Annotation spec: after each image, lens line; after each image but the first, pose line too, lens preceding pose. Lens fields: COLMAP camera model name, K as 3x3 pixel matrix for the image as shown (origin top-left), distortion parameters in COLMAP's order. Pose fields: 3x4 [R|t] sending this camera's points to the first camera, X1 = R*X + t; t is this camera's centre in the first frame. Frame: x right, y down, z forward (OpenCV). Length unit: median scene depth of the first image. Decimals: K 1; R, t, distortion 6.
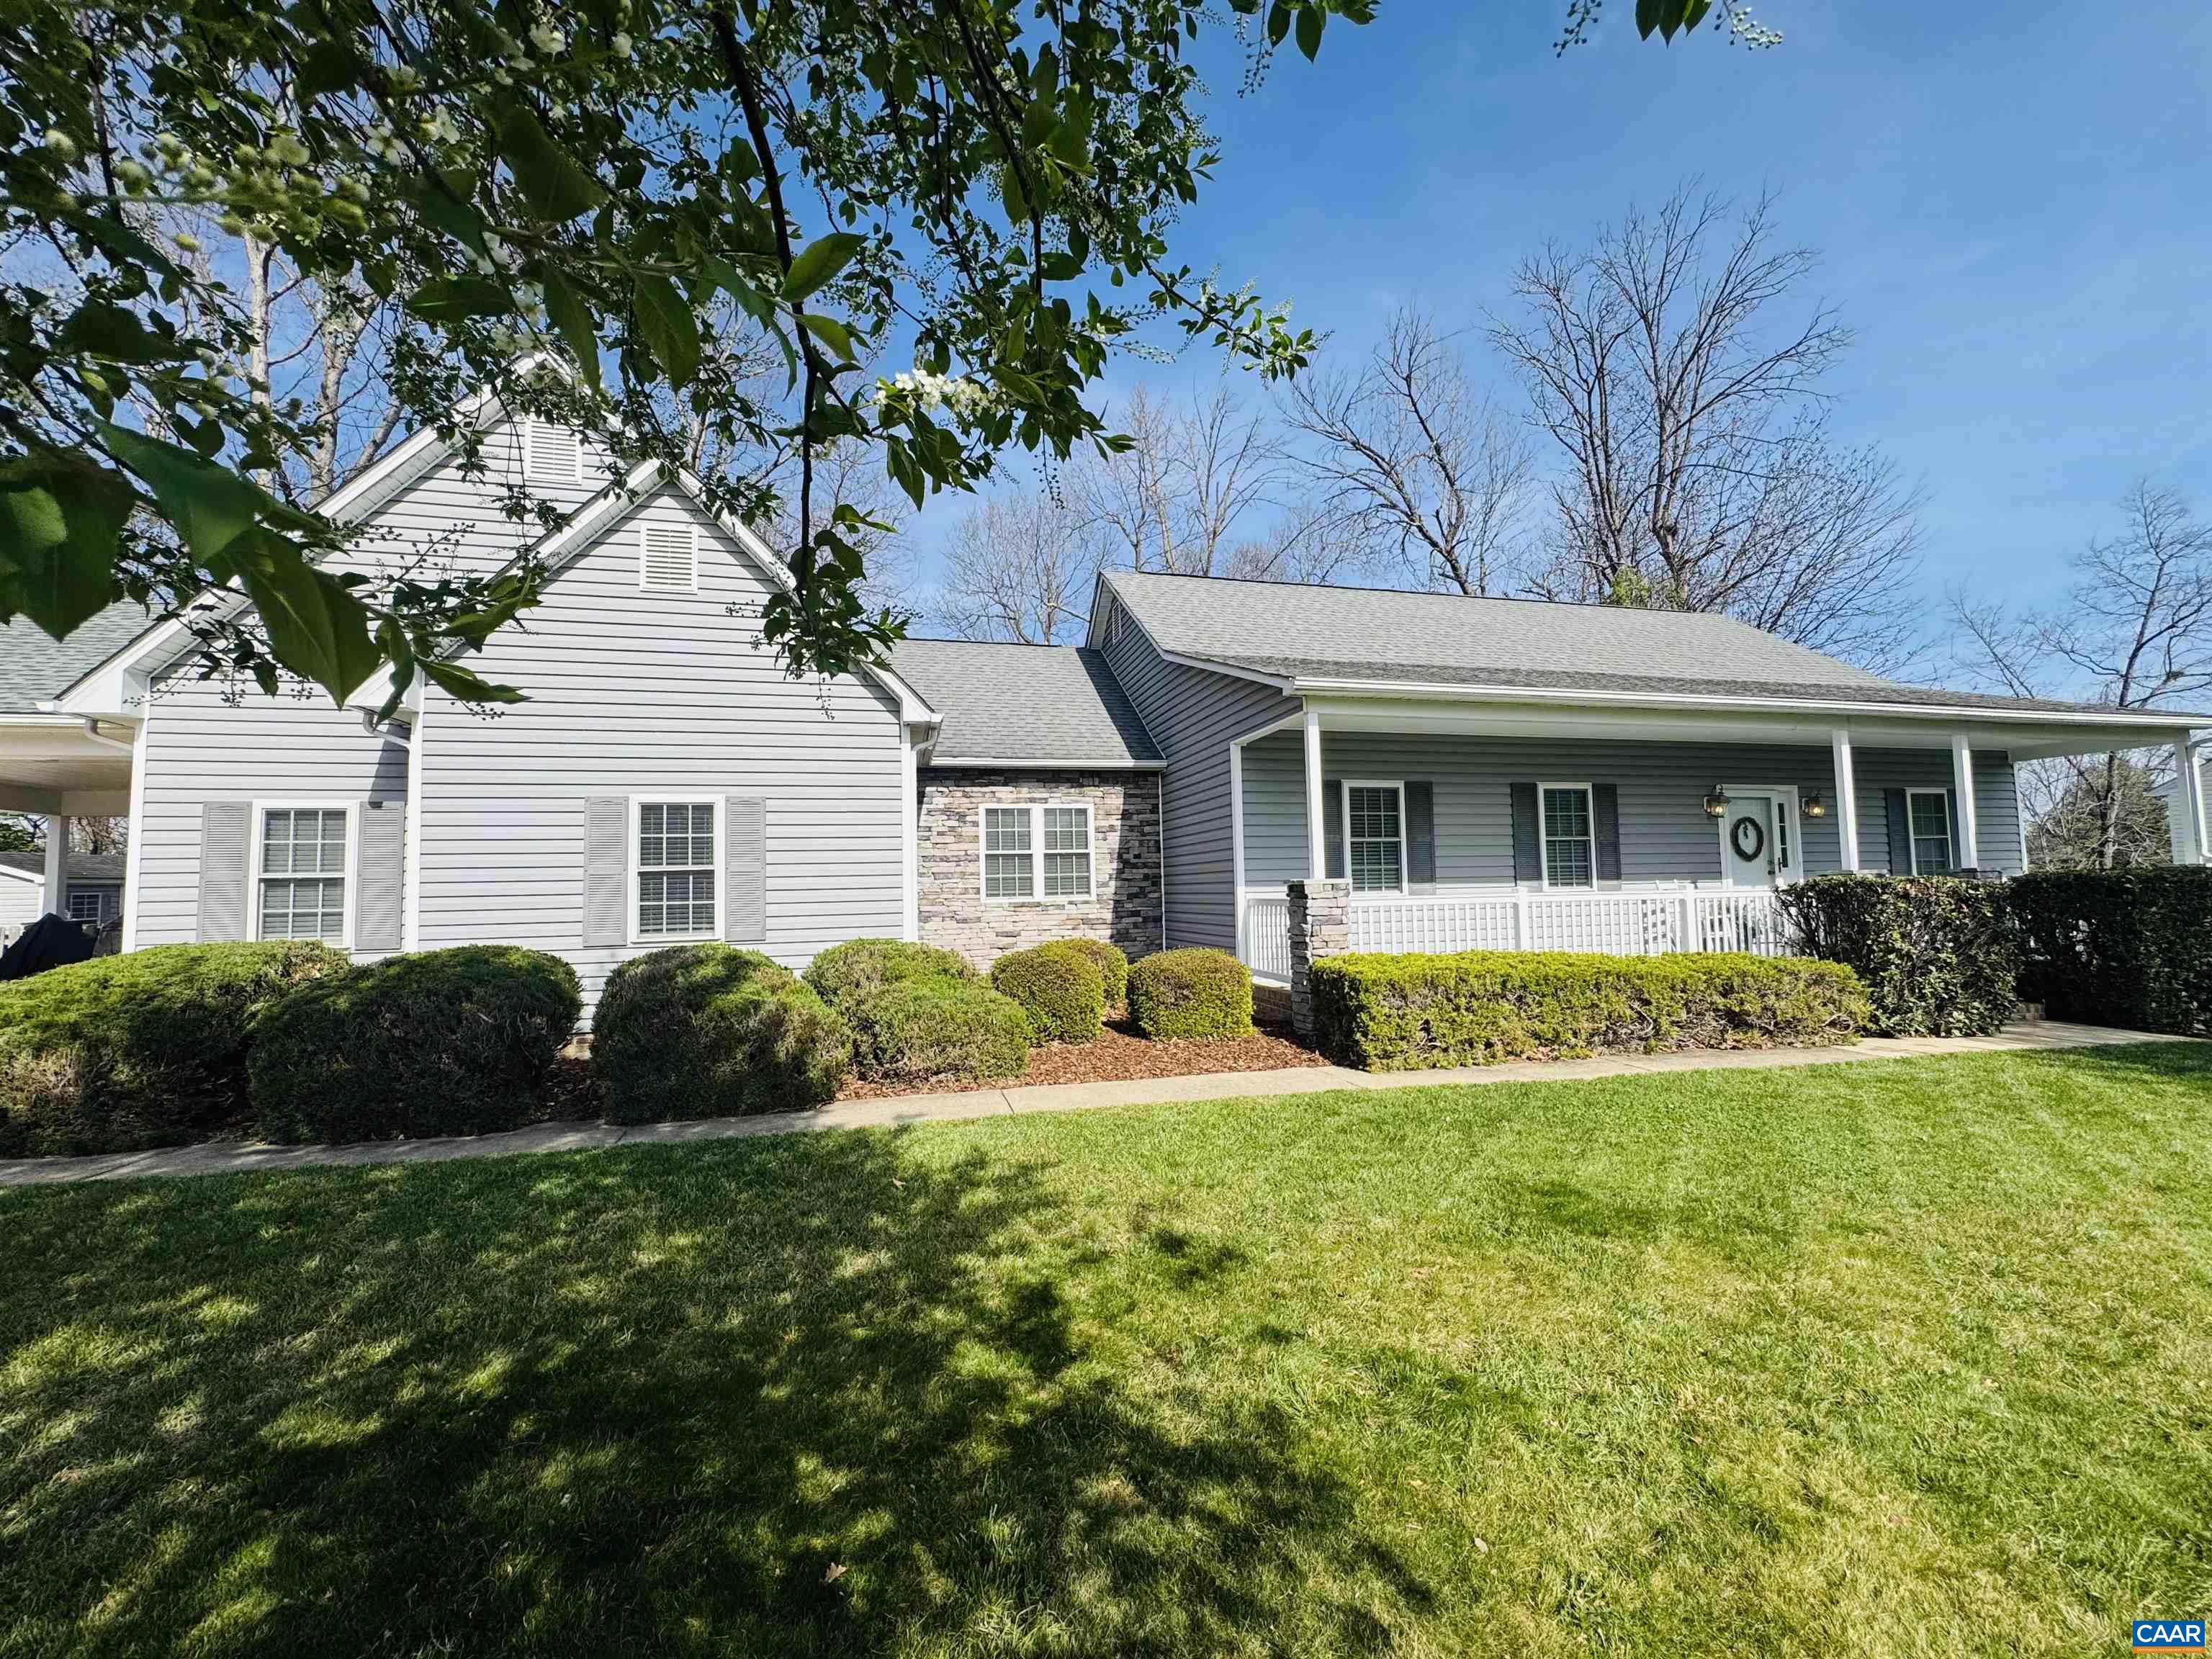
lens RADIAL K [[882.4, 0, 1111.4], [0, 882.4, 832.8], [0, 0, 1]] dist [-0.002508, 0.000735]
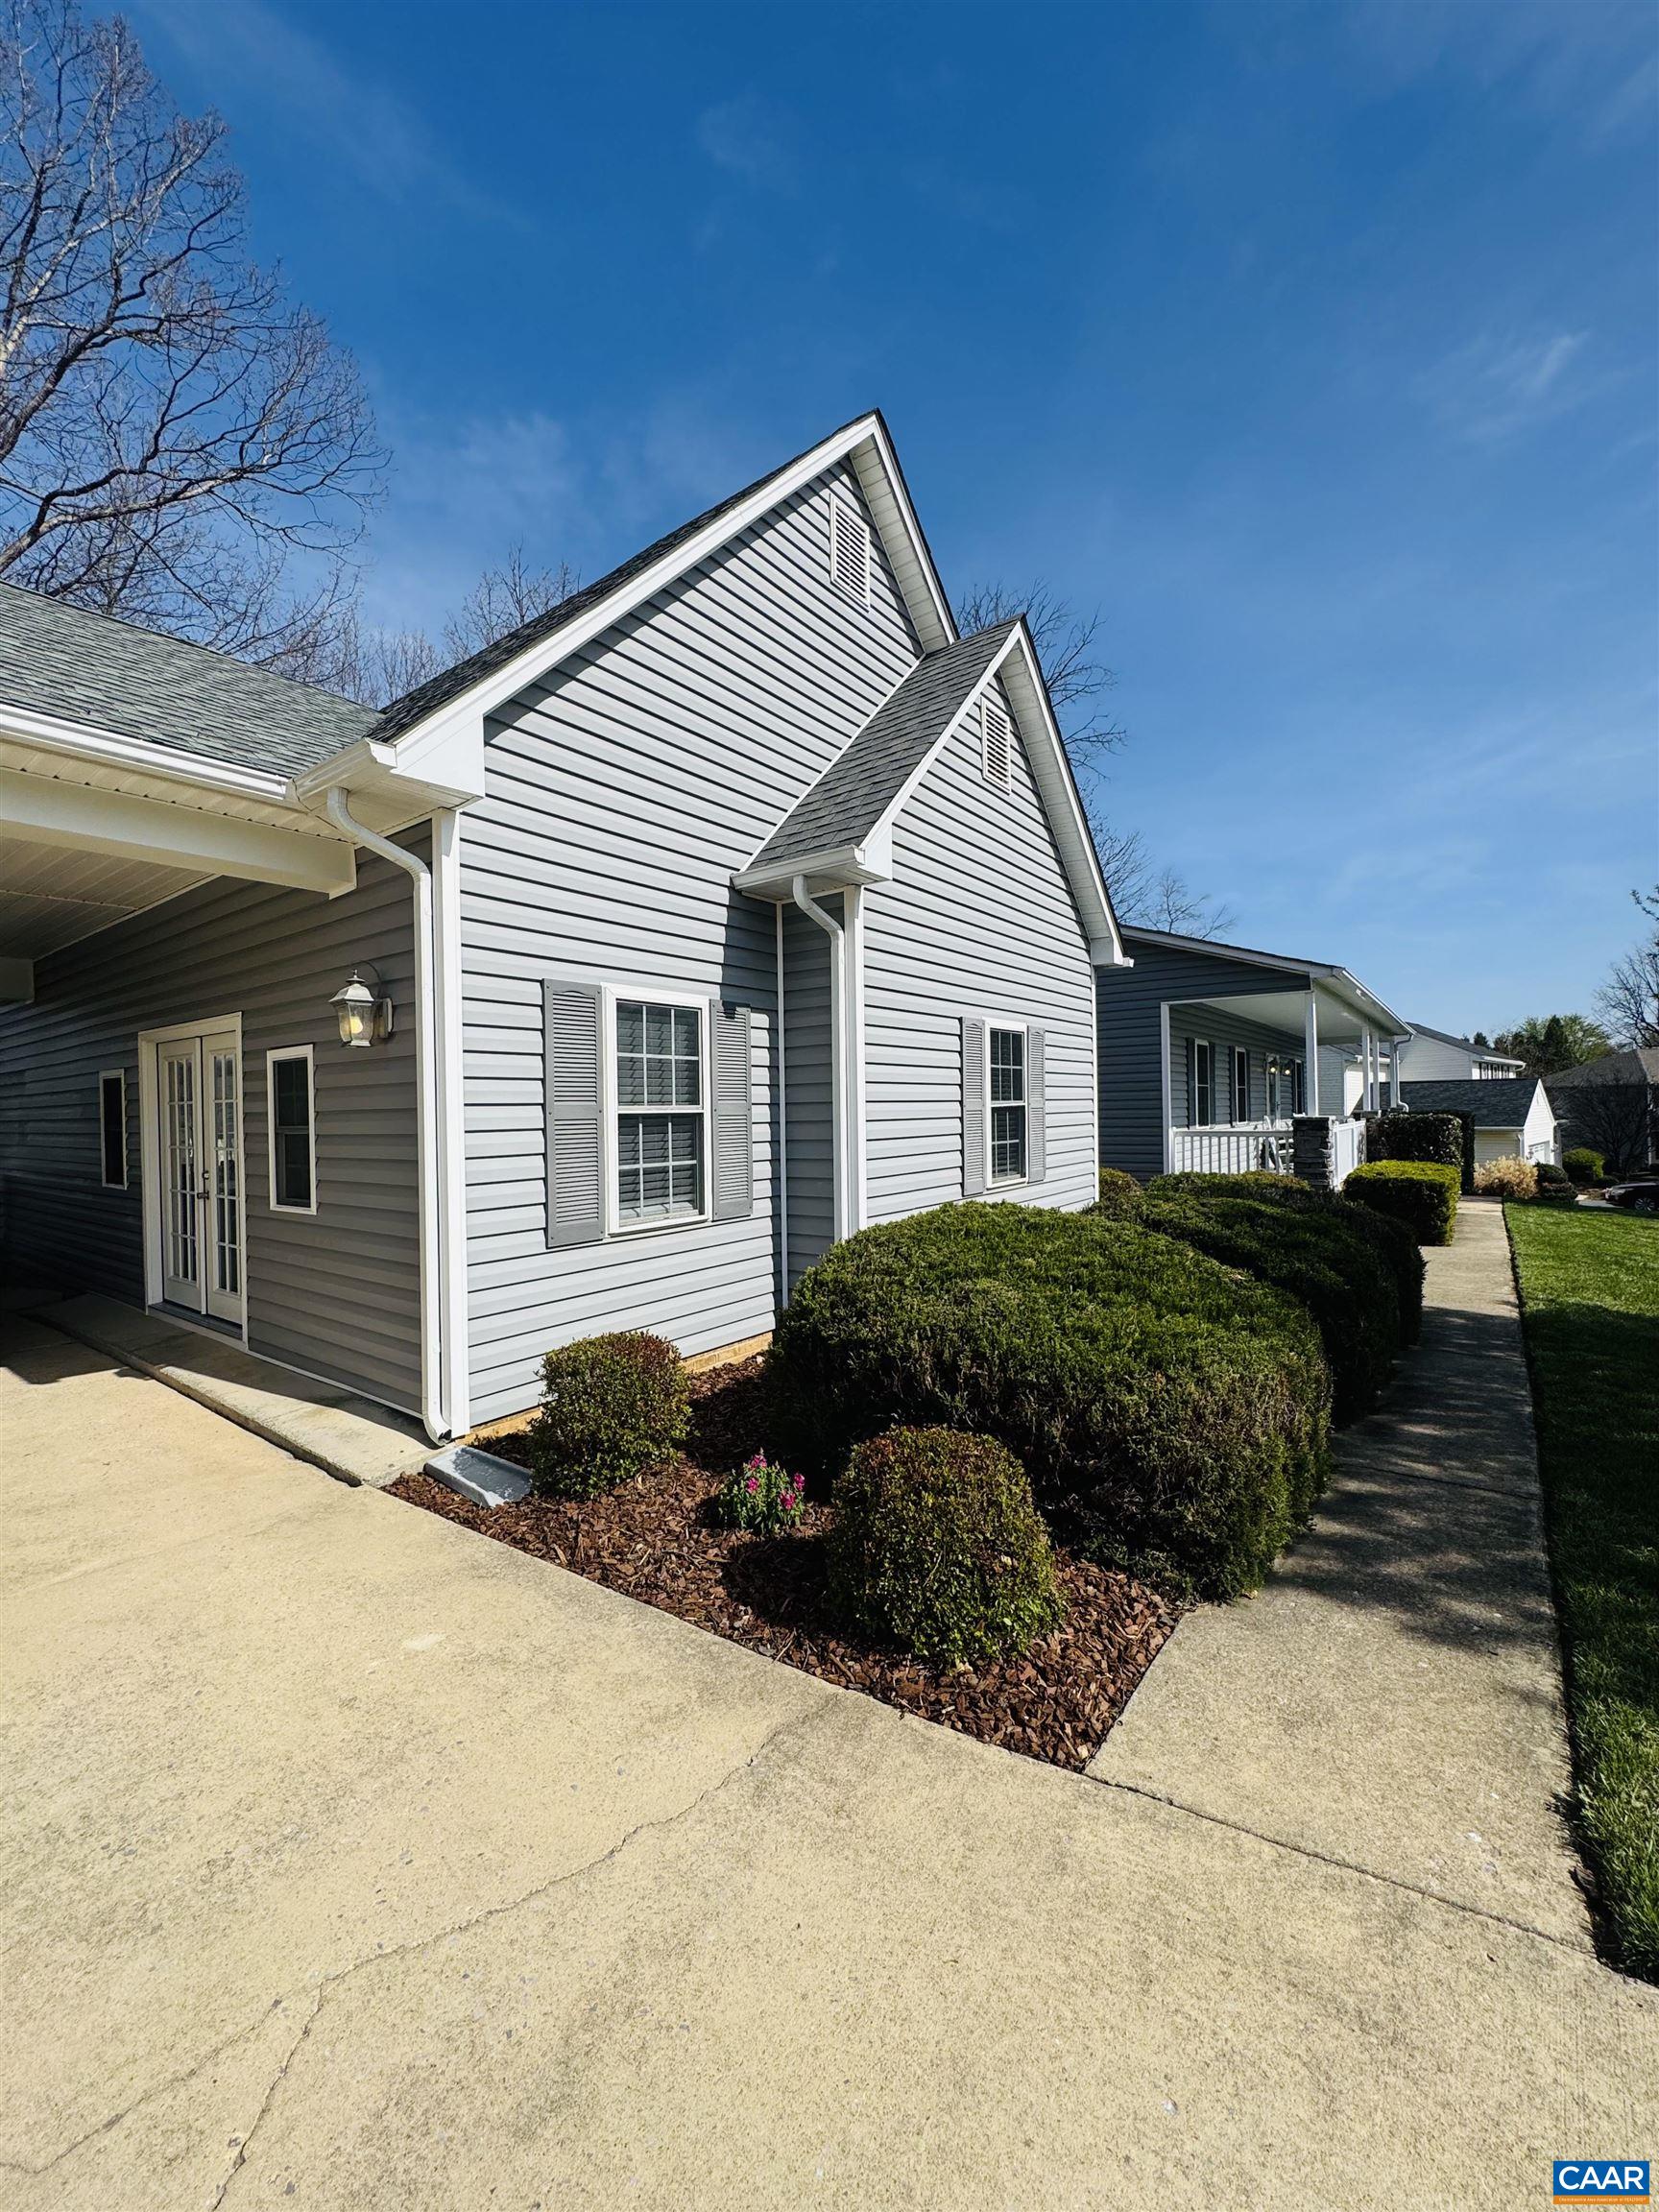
lens RADIAL K [[882.4, 0, 832.6], [0, 882.4, 1107.3], [0, 0, 1]] dist [-0.002508, 0.000735]
pose [[0.772350, 0.006822, 0.635161, -1.166770], [-0.036945, 0.998732, 0.034197, 0.019012], [-0.634122, -0.049878, 0.771622, 0.412144]]
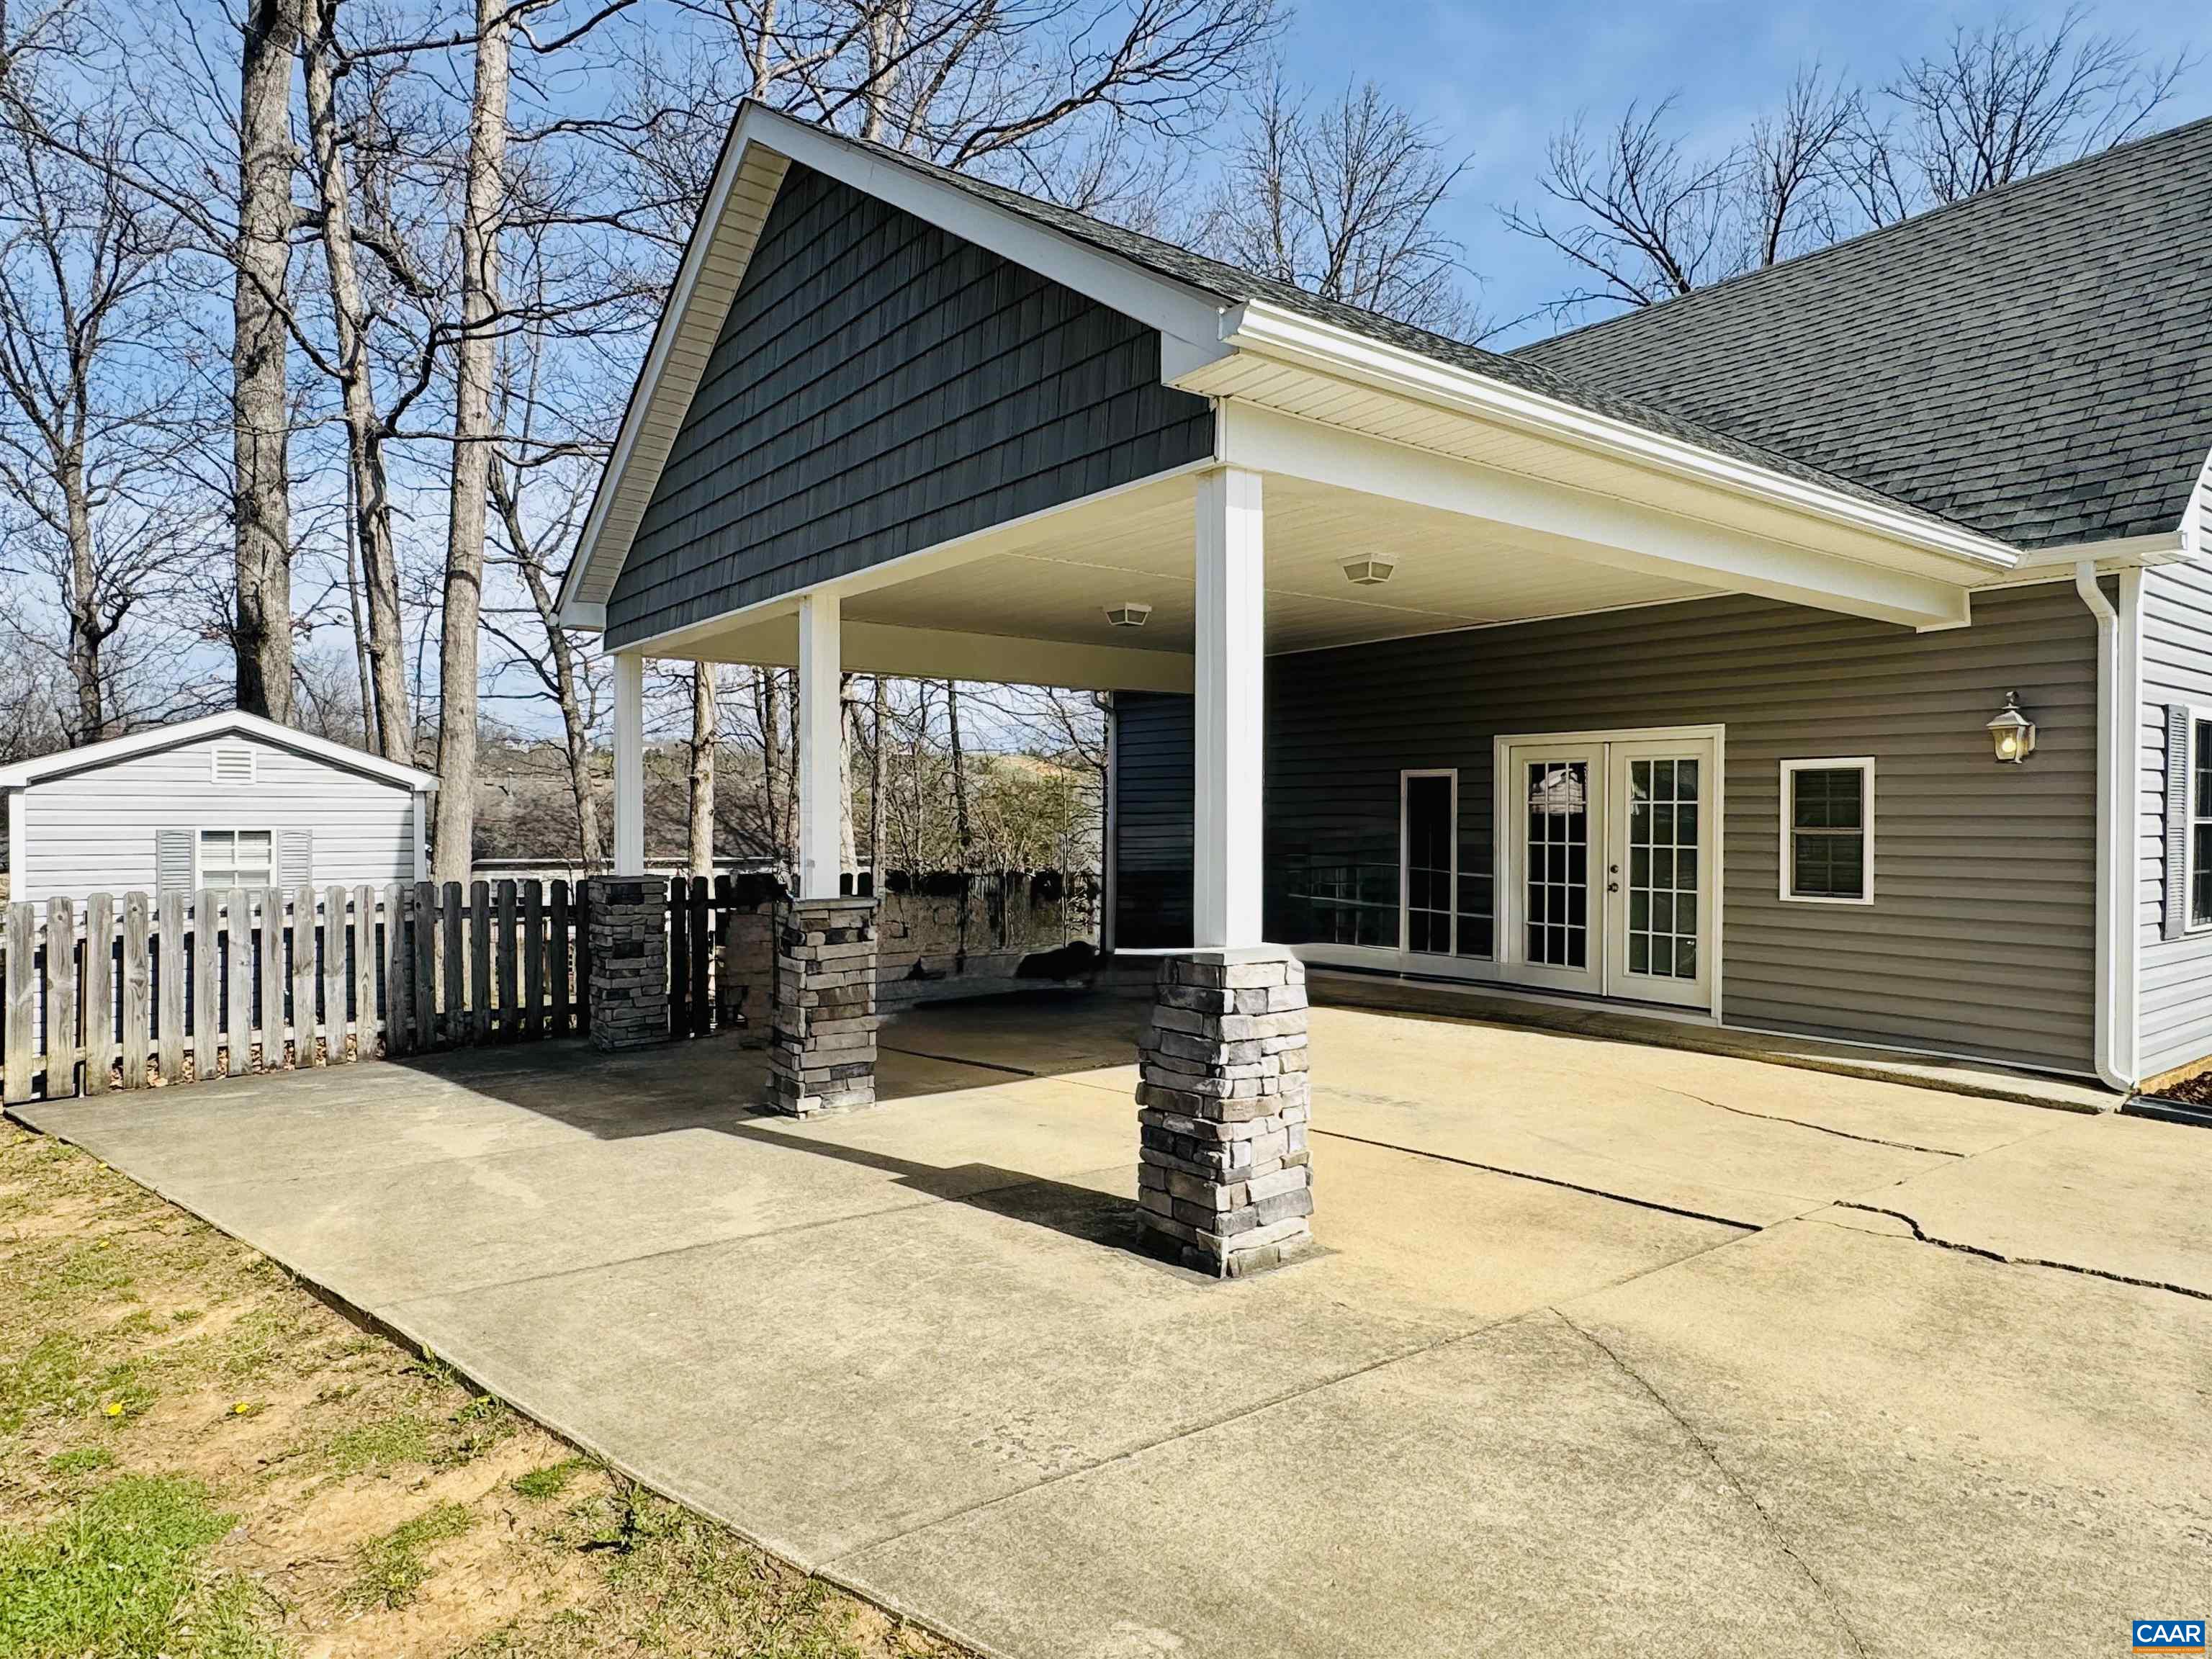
lens RADIAL K [[1326.4, 0, 1113.3], [0, 1326.4, 834.5], [0, 0, 1]] dist [-0.003713, 0.001793]
pose [[0.915729, 0.015839, 0.401484, -1.993013], [-0.046586, 0.996669, 0.066937, 0.028310], [-0.399086, -0.080000, 0.913417, 0.387288]]
